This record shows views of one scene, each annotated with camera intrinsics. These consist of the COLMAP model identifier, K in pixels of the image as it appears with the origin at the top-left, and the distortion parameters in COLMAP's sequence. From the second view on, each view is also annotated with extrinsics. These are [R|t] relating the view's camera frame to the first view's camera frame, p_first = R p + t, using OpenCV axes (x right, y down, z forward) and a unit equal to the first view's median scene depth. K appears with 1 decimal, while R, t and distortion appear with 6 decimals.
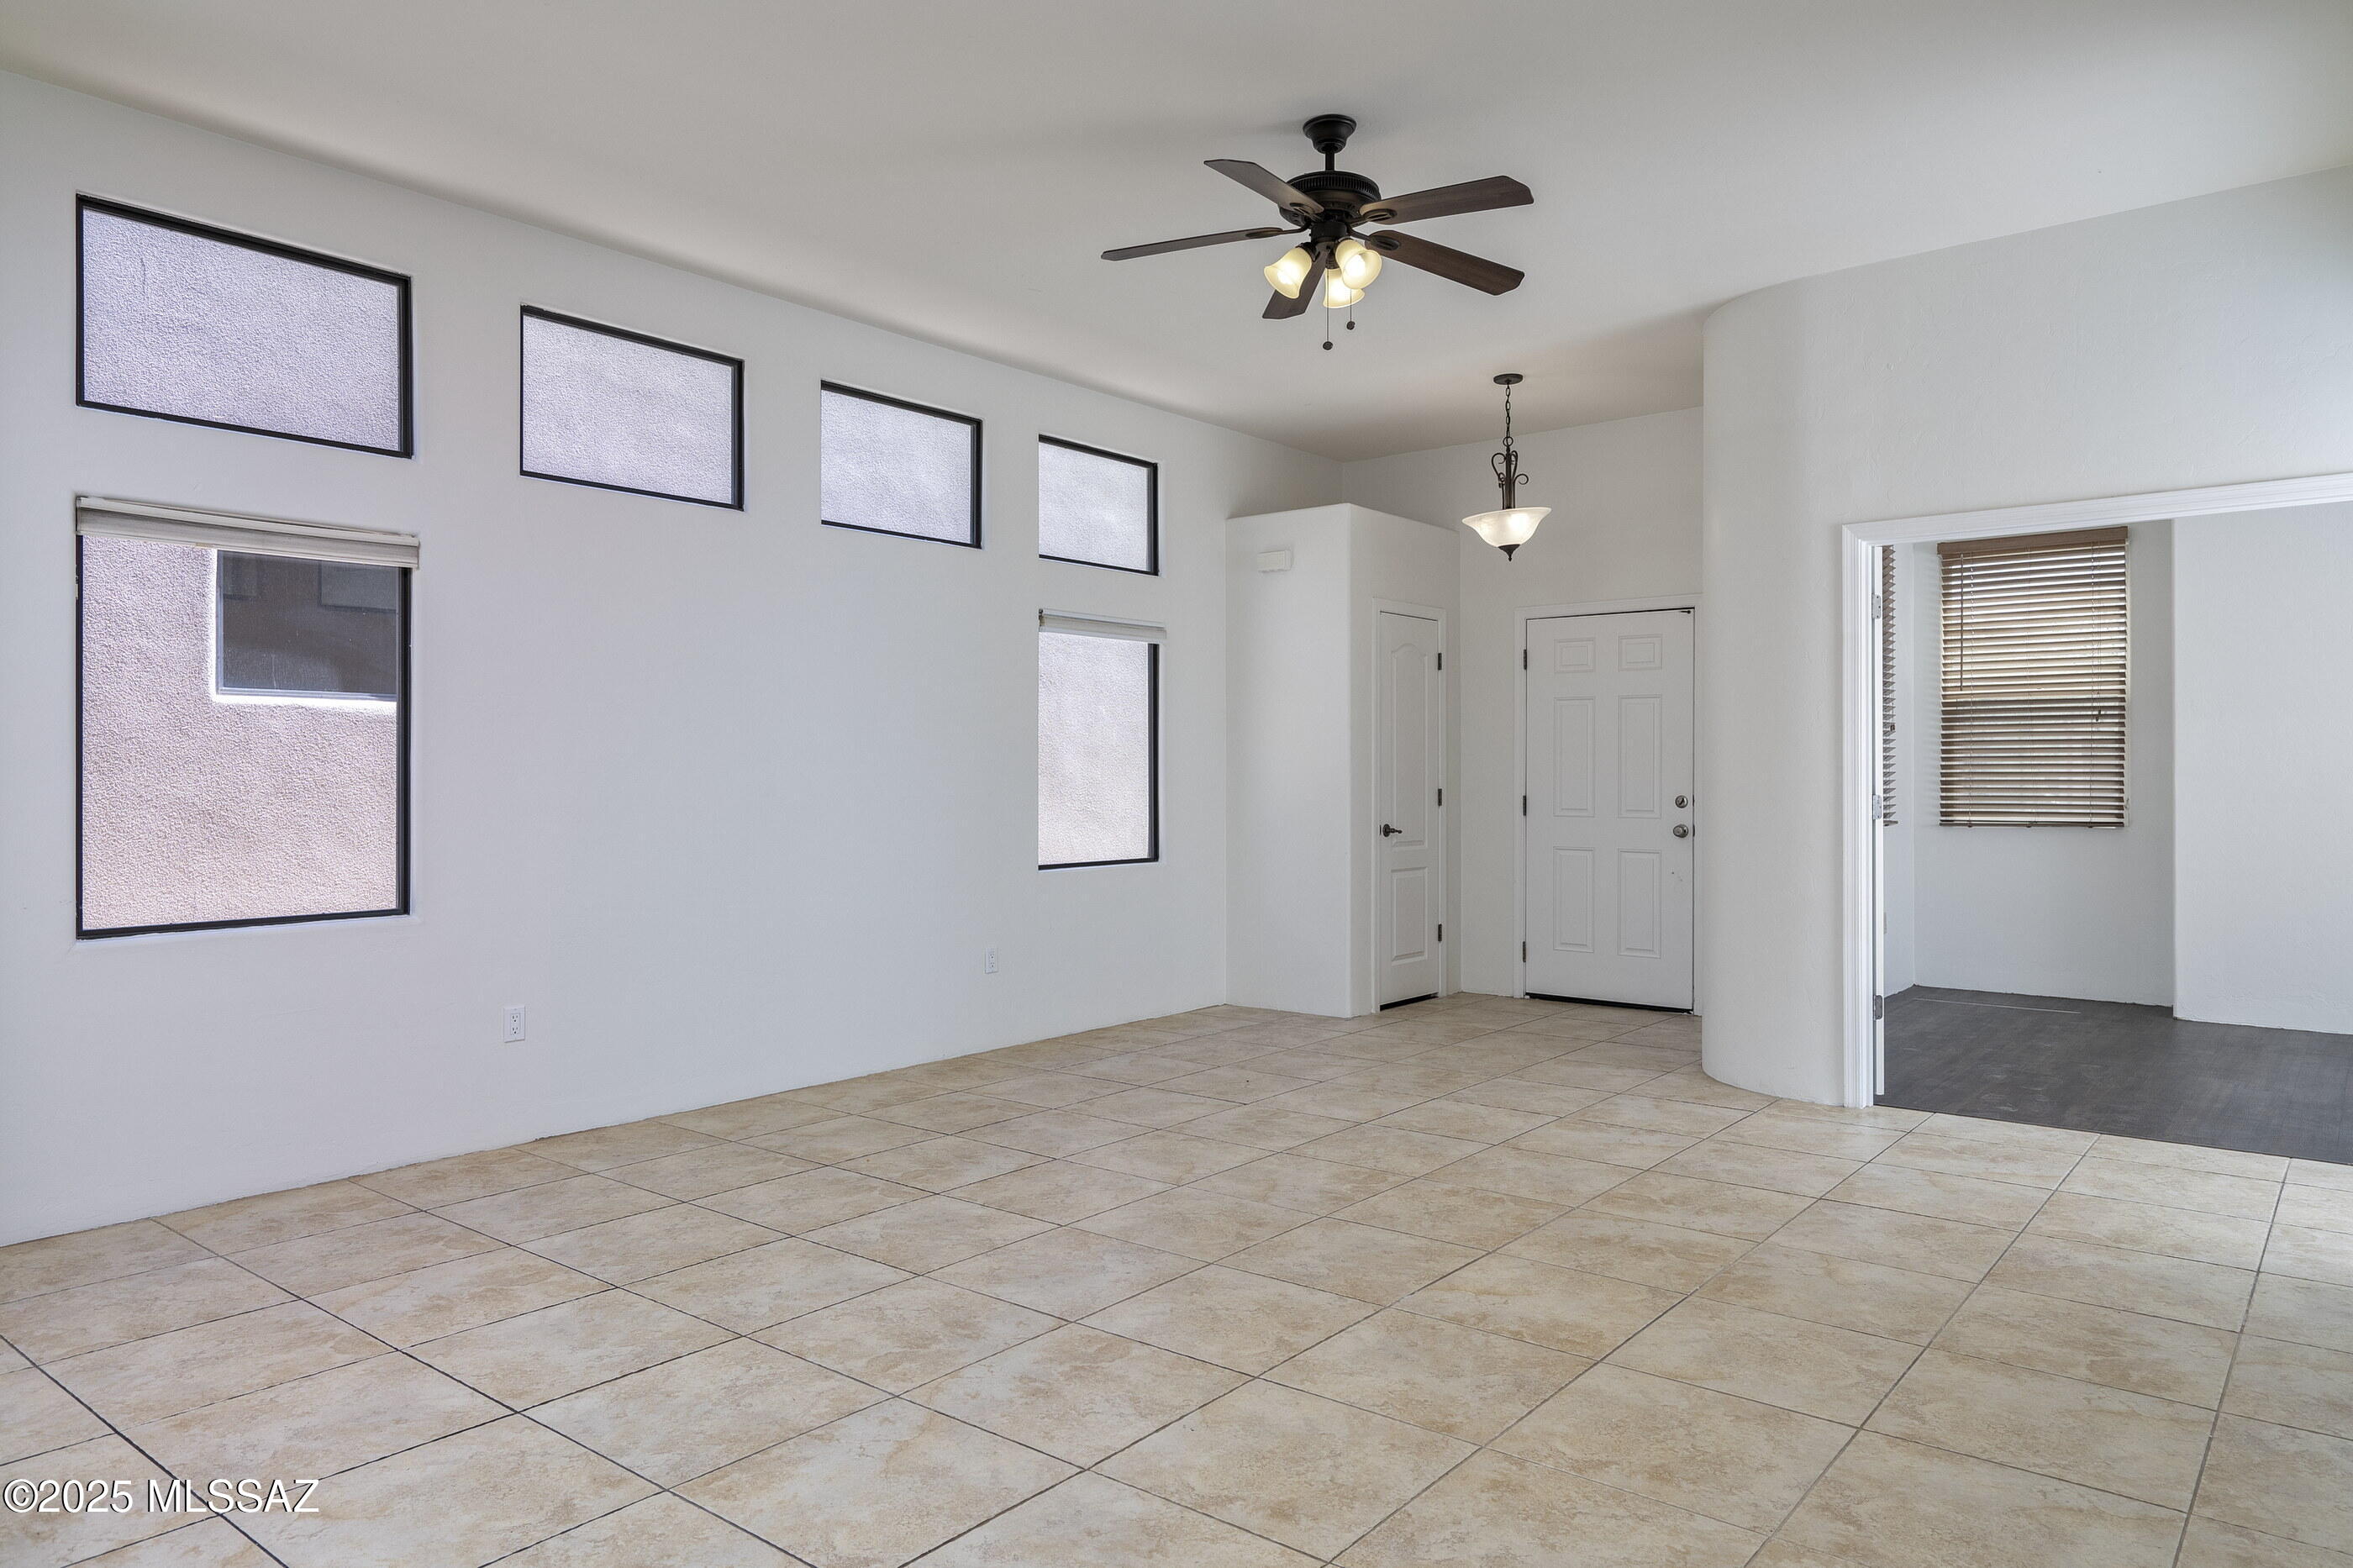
lens RADIAL K [[1506.8, 0, 1179.2], [0, 1506.8, 755.1], [0, 0, 1]] dist [0.000804, 0.001568]
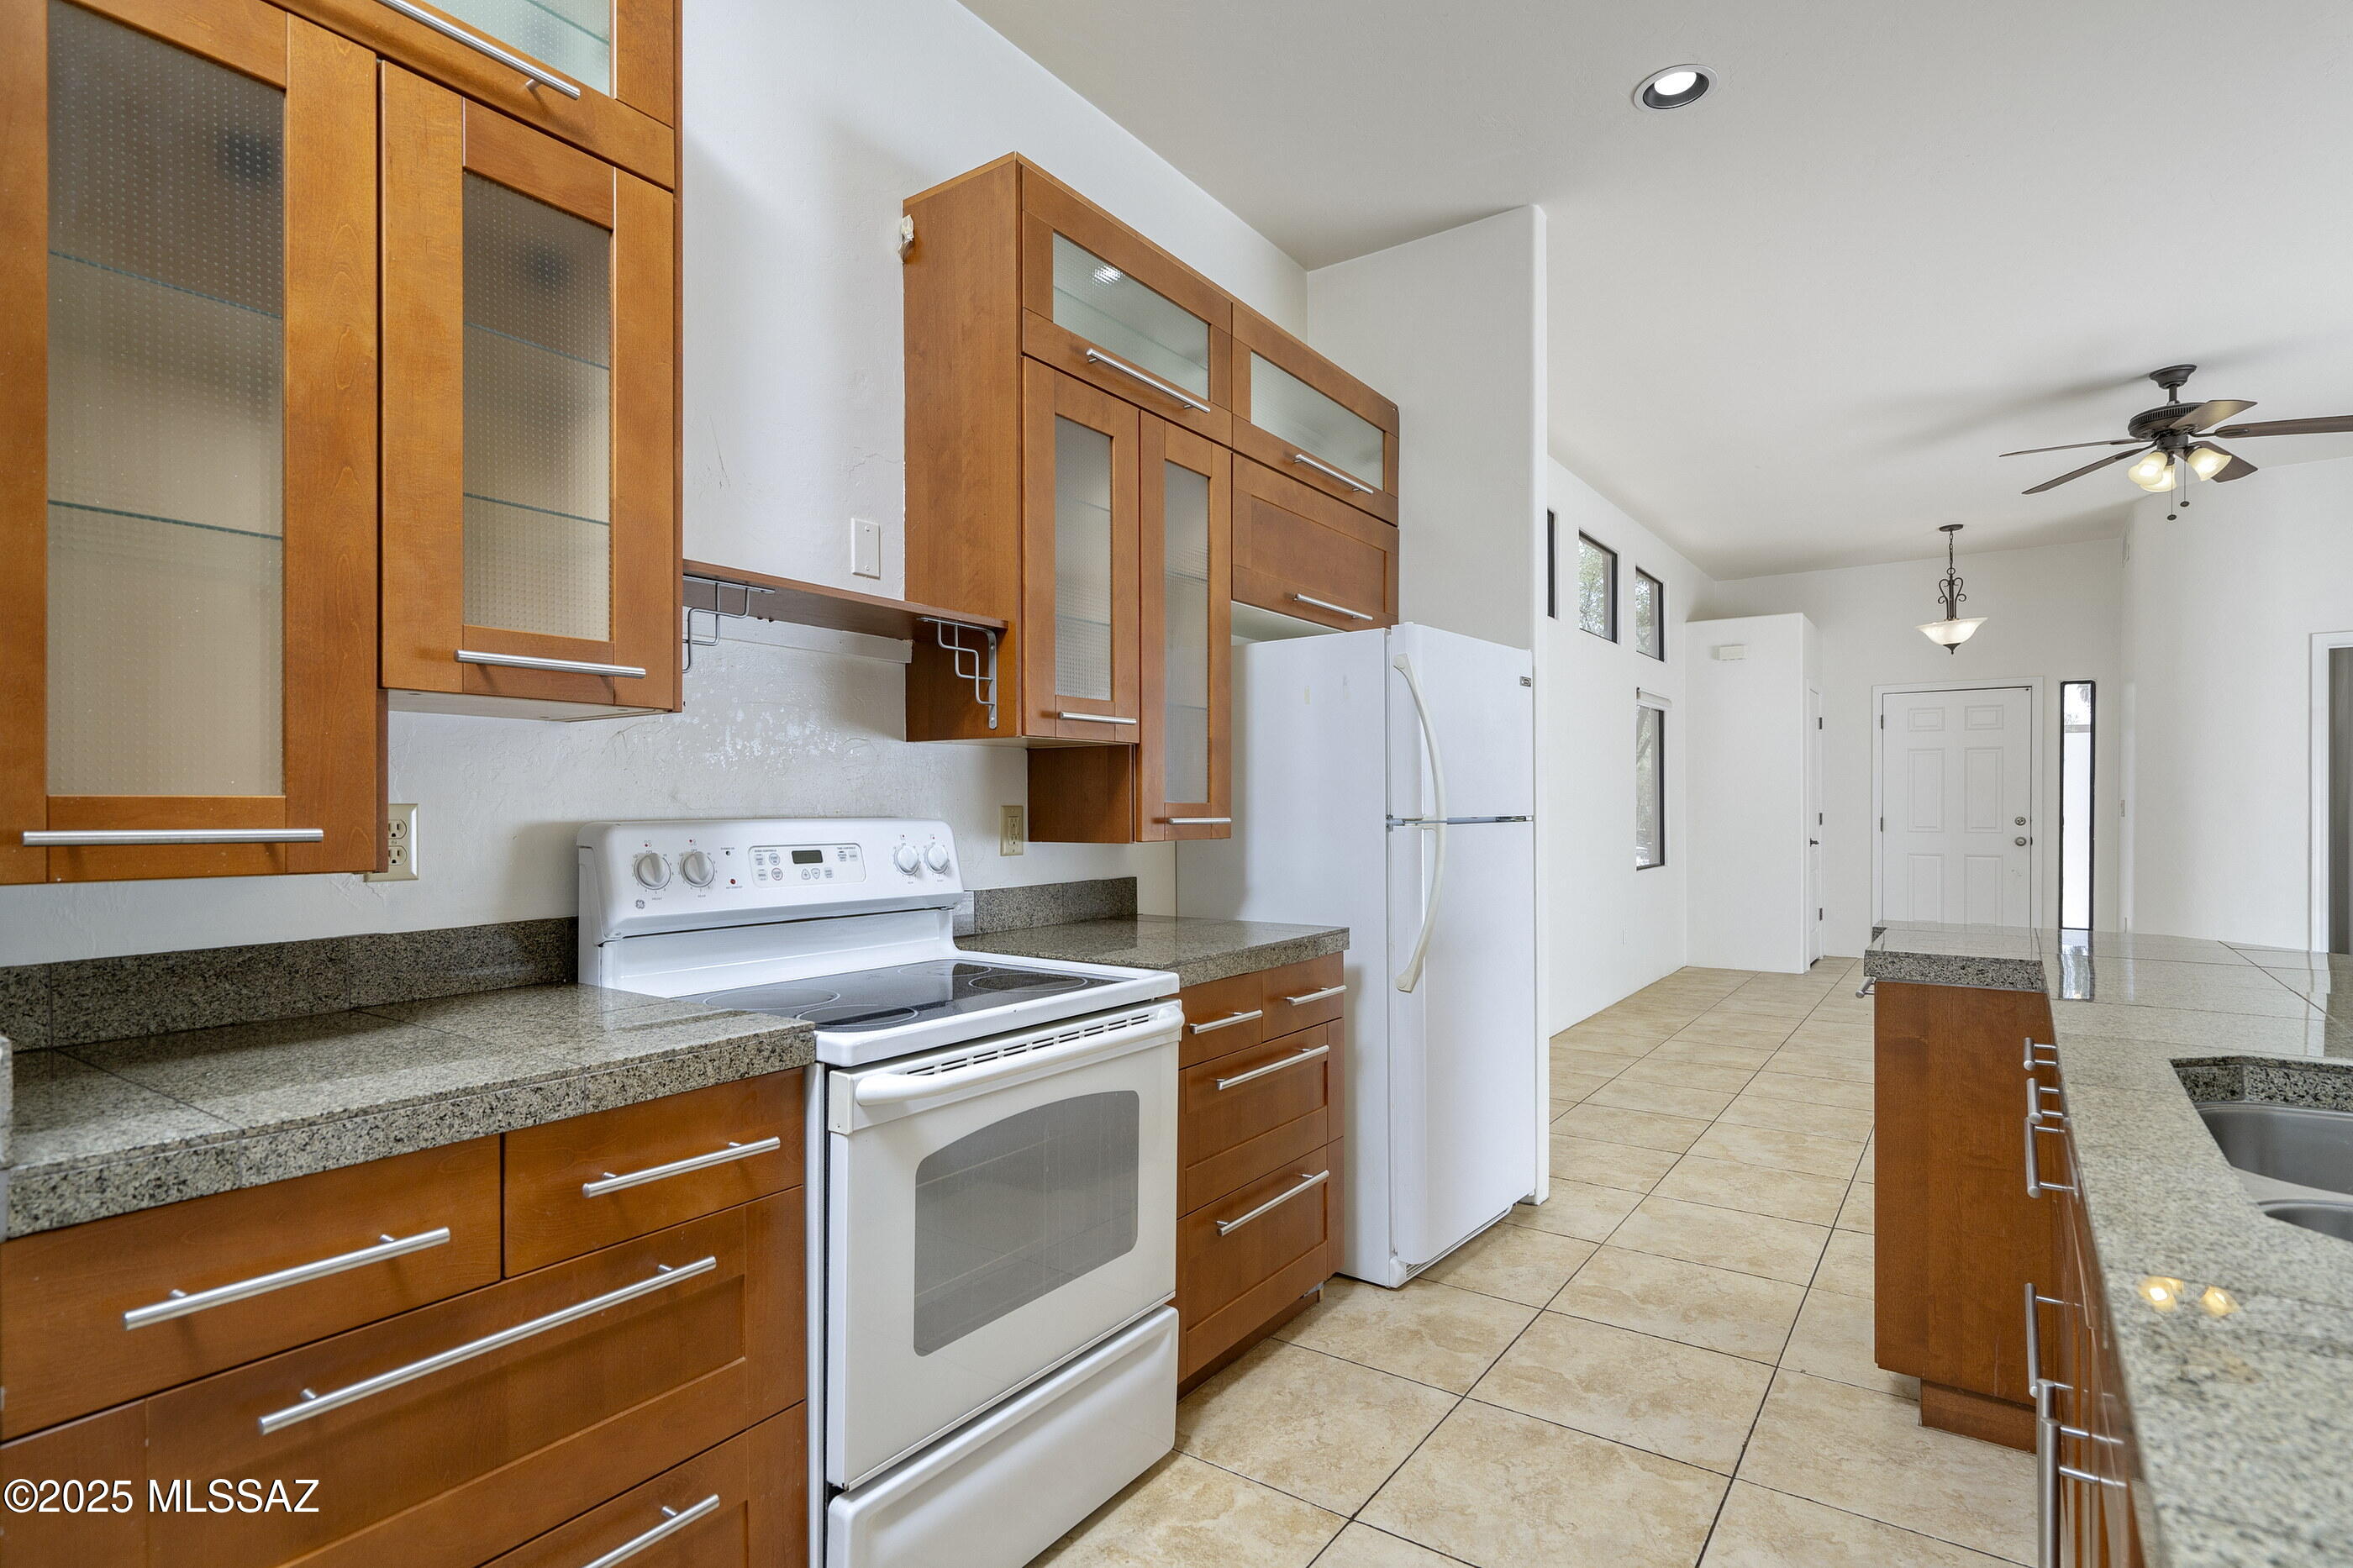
lens RADIAL K [[1151.4, 0, 1170.9], [0, 1151.4, 805.8], [0, 0, 1]] dist [0.004505, 0.000660]
pose [[0.998418, -0.006394, 0.055864, -1.195433], [0.005552, 0.999869, 0.015212, -0.010820], [-0.055953, -0.014878, 0.998323, -0.127746]]
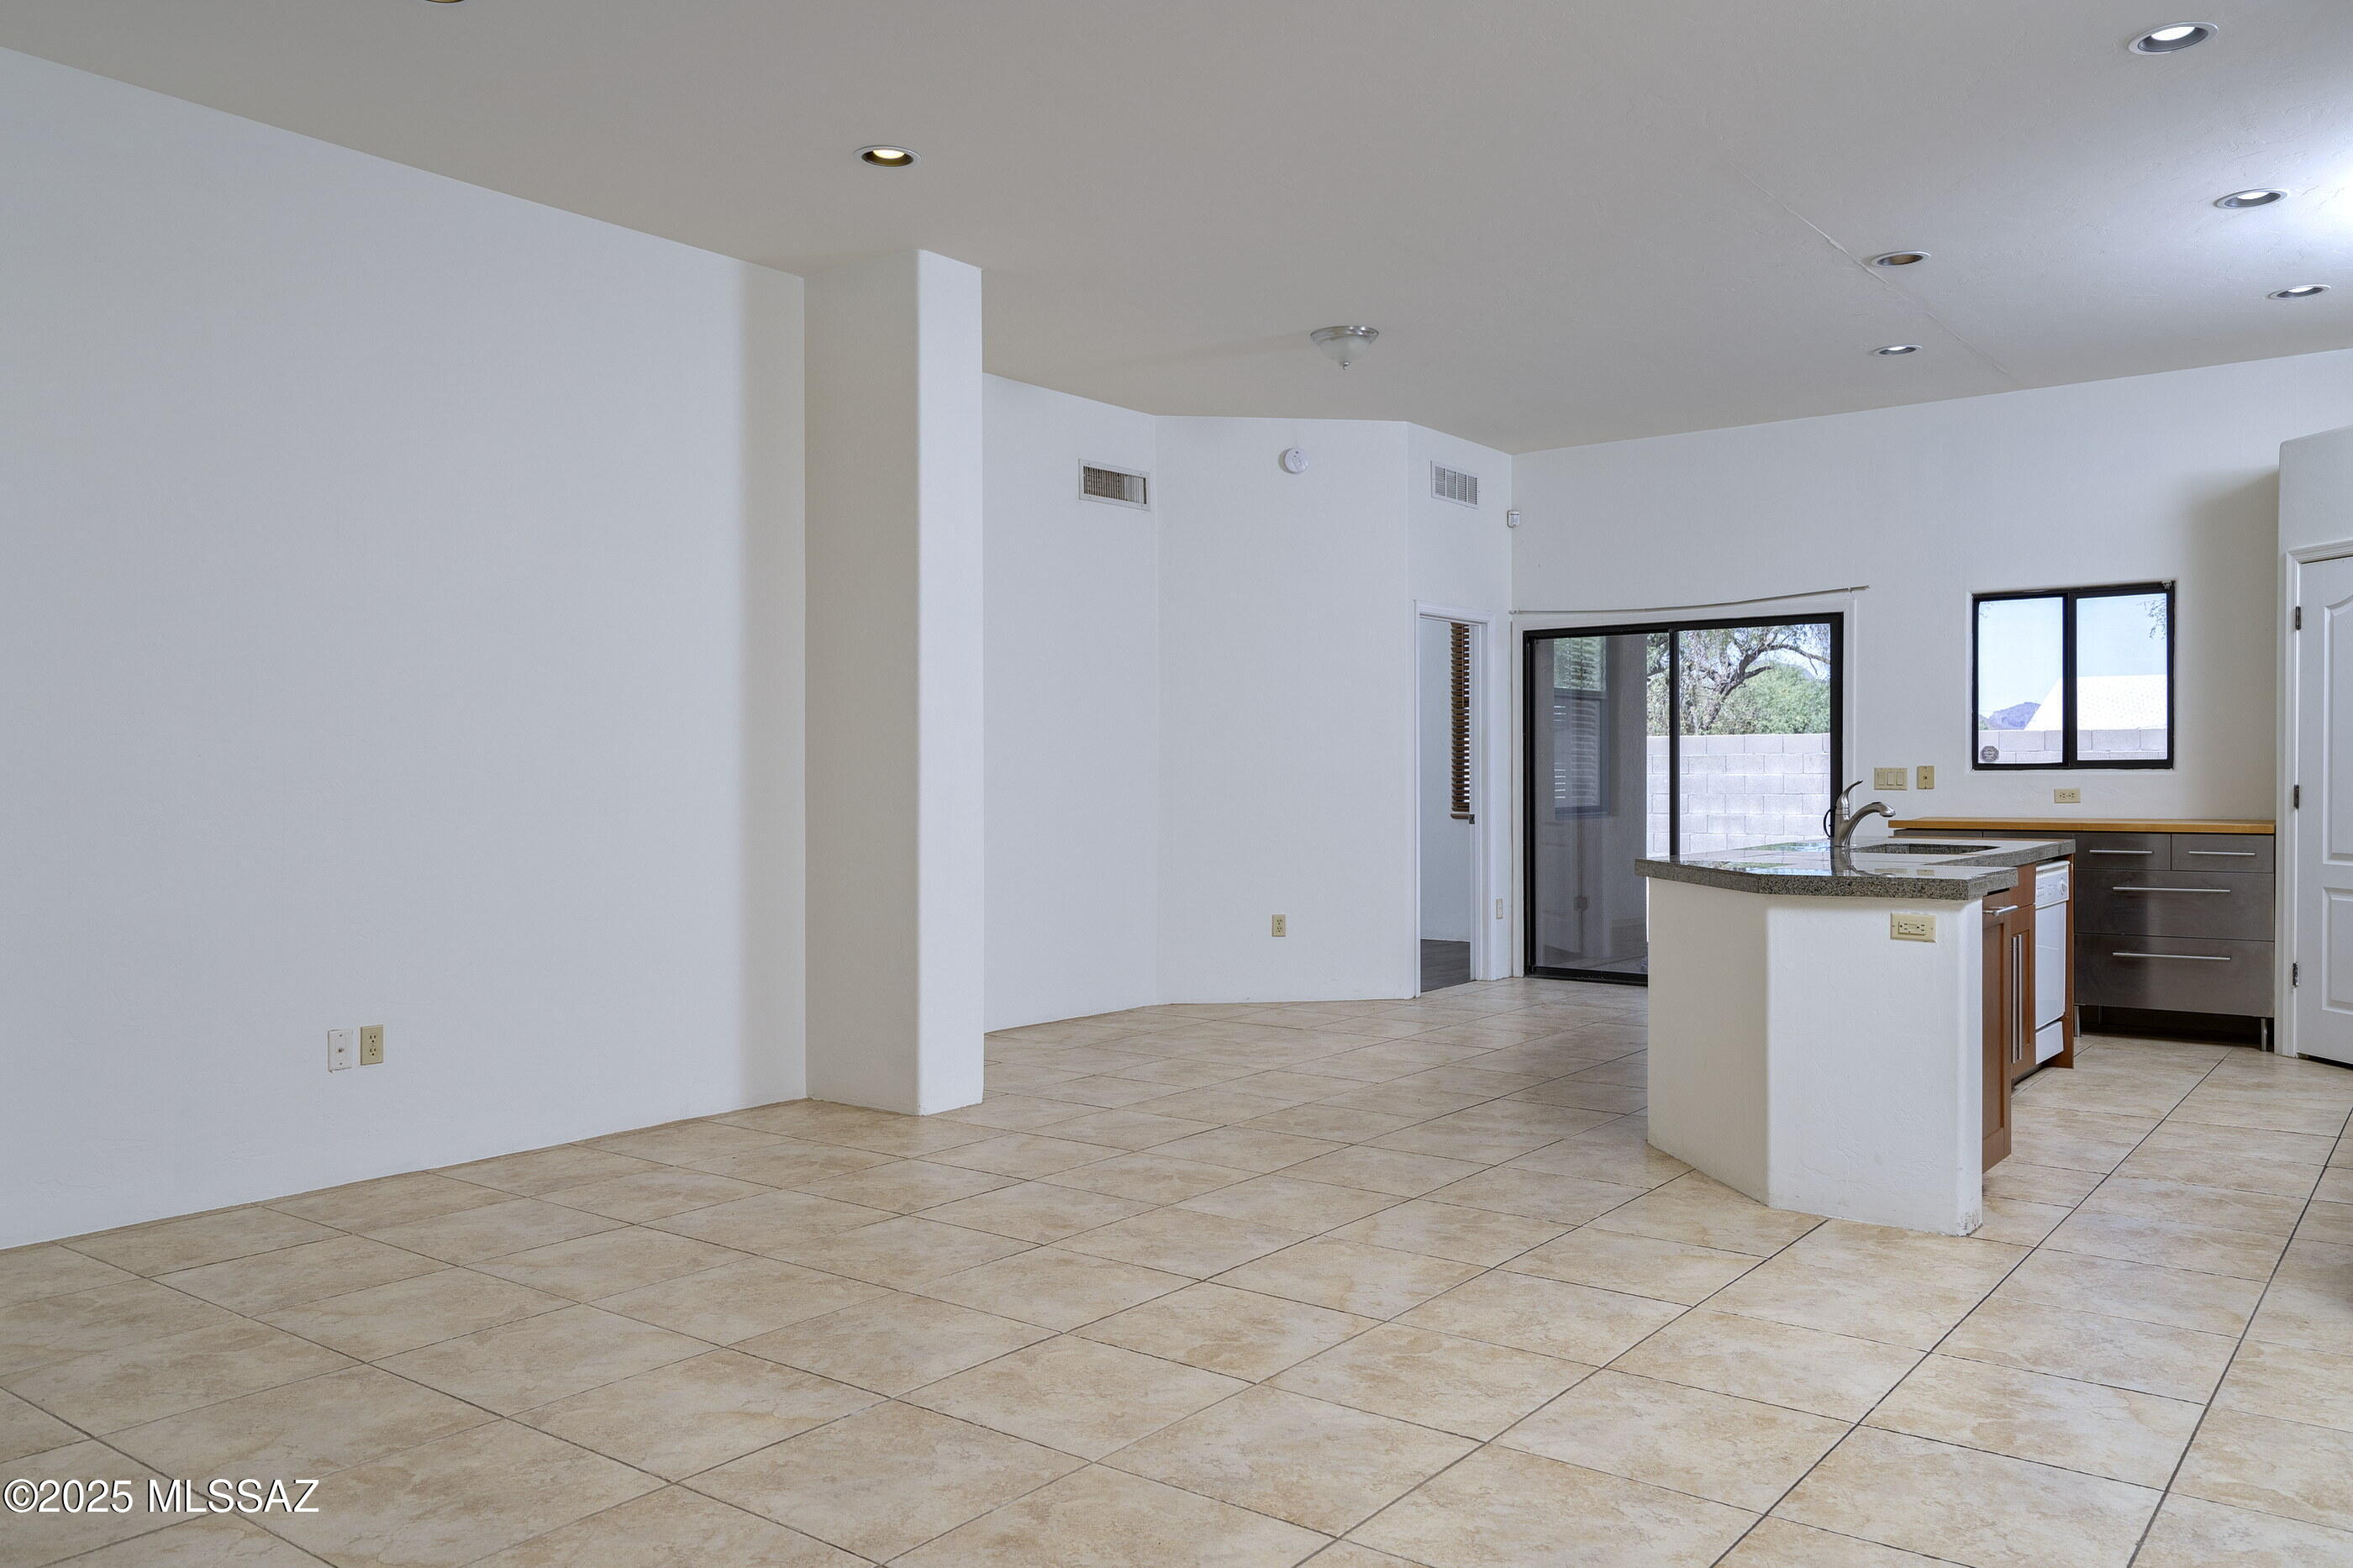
lens RADIAL K [[1769.2, 0, 1178.4], [0, 1769.2, 785.7], [0, 0, 1]] dist [-0.010653, -0.002352]
pose [[-0.999506, 0.003330, -0.031258, 0.007076], [0.003508, 0.999978, -0.005655, 0.027590], [0.031238, -0.005762, -0.999495, 1.999303]]
